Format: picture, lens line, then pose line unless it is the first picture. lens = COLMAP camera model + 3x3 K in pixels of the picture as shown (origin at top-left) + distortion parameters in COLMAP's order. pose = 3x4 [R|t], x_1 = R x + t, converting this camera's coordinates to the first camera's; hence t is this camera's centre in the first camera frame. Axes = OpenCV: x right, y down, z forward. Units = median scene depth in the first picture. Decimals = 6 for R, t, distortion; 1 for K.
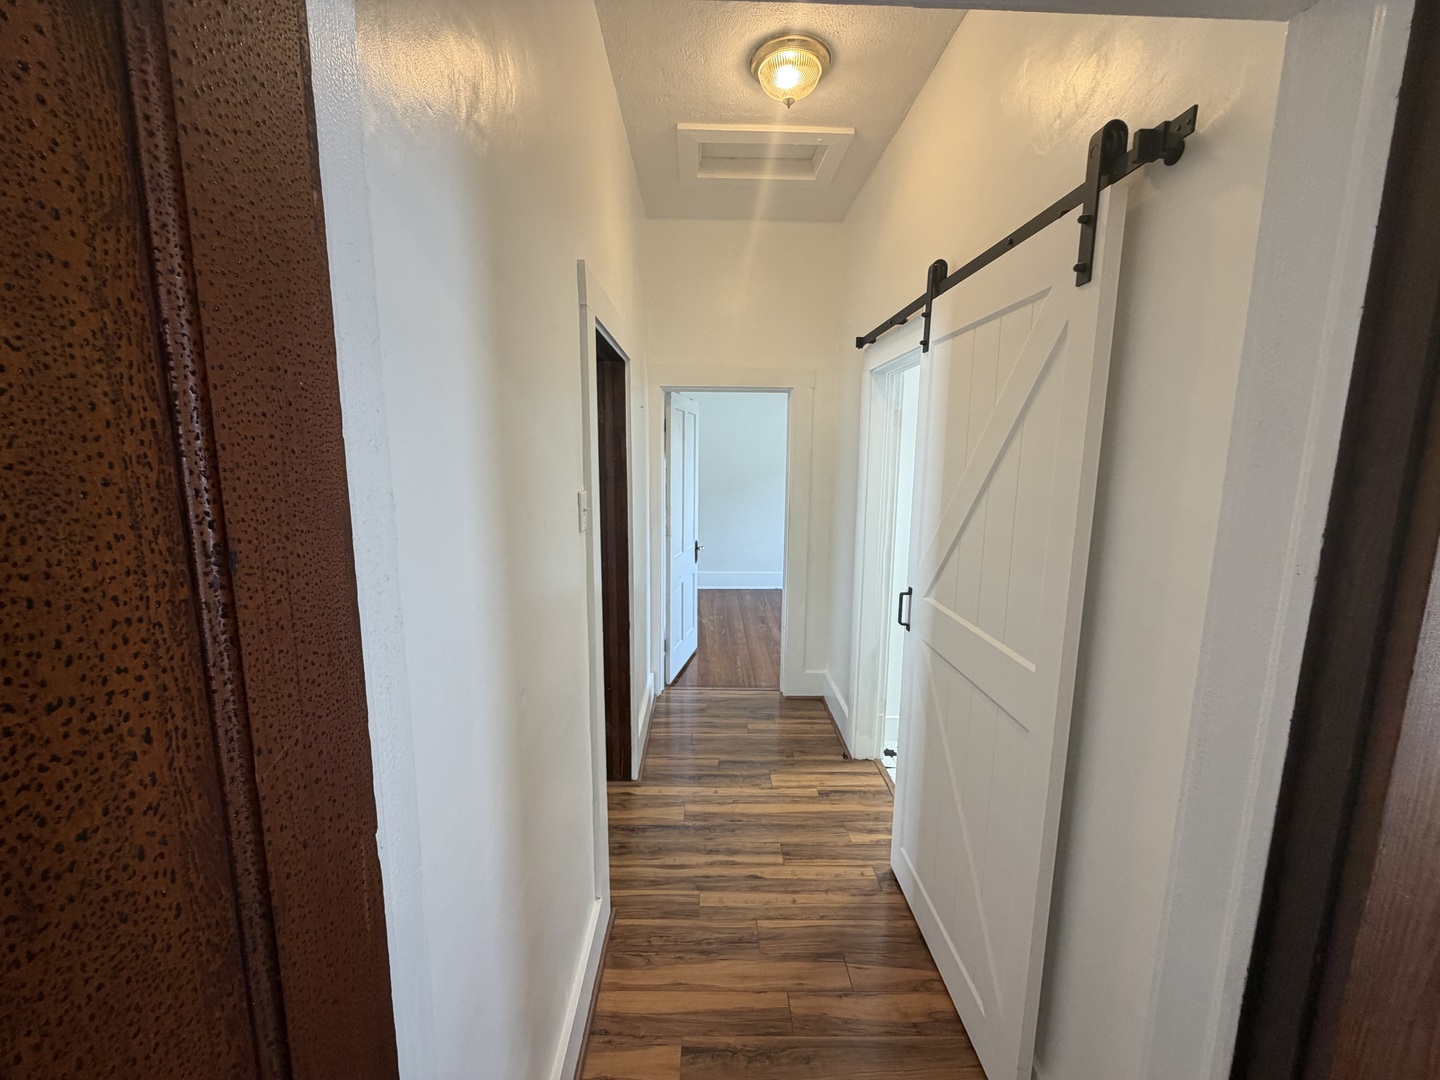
lens RADIAL K [[572.2, 0, 717.4], [0, 572.2, 539.7], [0, 0, 1]] dist [-0.001002, 0.000050]
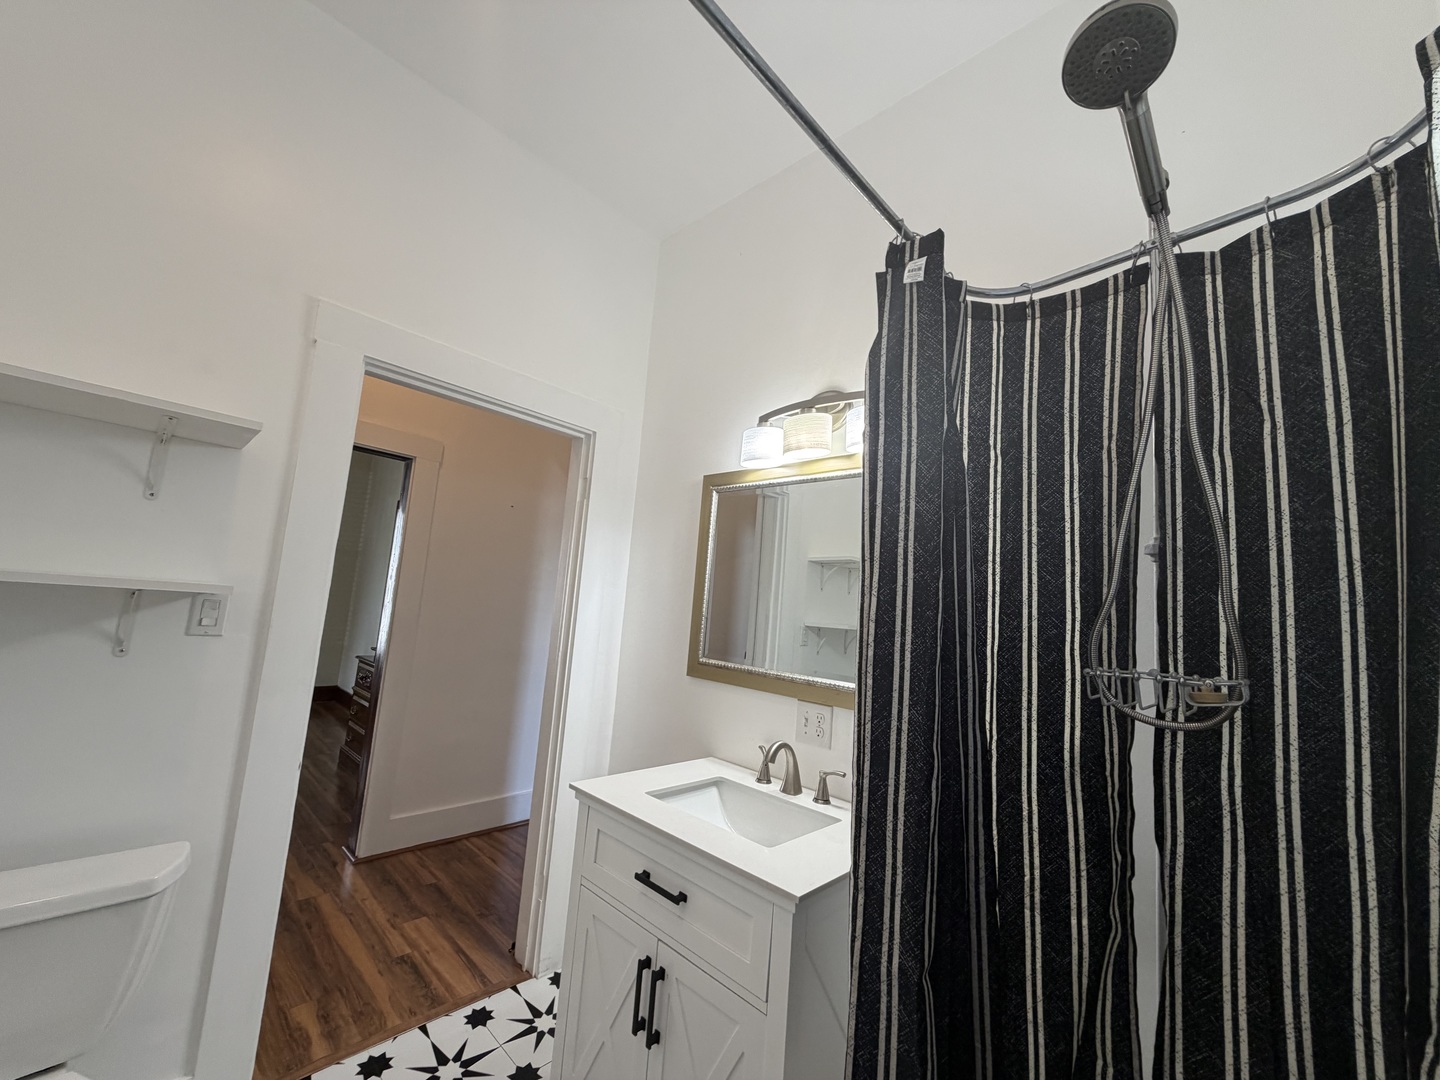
lens RADIAL K [[572.2, 0, 717.4], [0, 572.2, 539.7], [0, 0, 1]] dist [-0.001002, 0.000050]
pose [[0.708850, -0.040929, -0.704171, 1.159375], [-0.177816, 0.955704, -0.234546, 0.023238], [0.682579, 0.291471, 0.670173, 0.698274]]
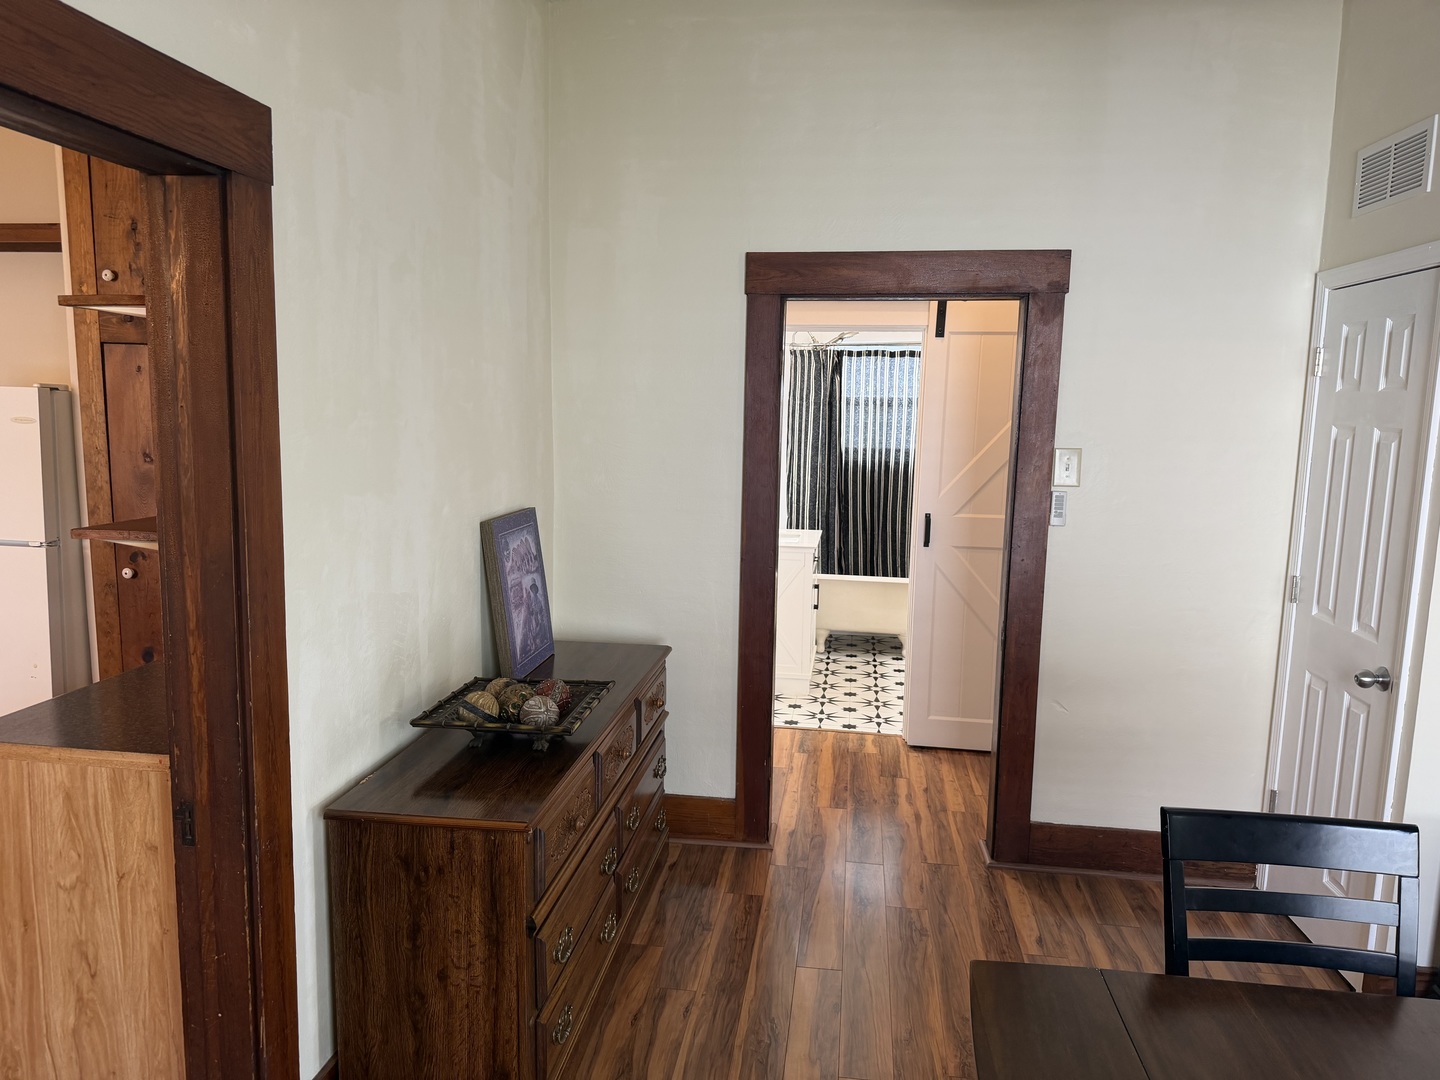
lens RADIAL K [[1012.5, 0, 722.9], [0, 1012.5, 547.1], [0, 0, 1]] dist [0.120042, -0.199844]
pose [[0.152710, -0.148096, 0.977112, -1.678981], [0.133193, 0.982772, 0.128138, -0.159895], [-0.979255, 0.110576, 0.169804, 0.903265]]
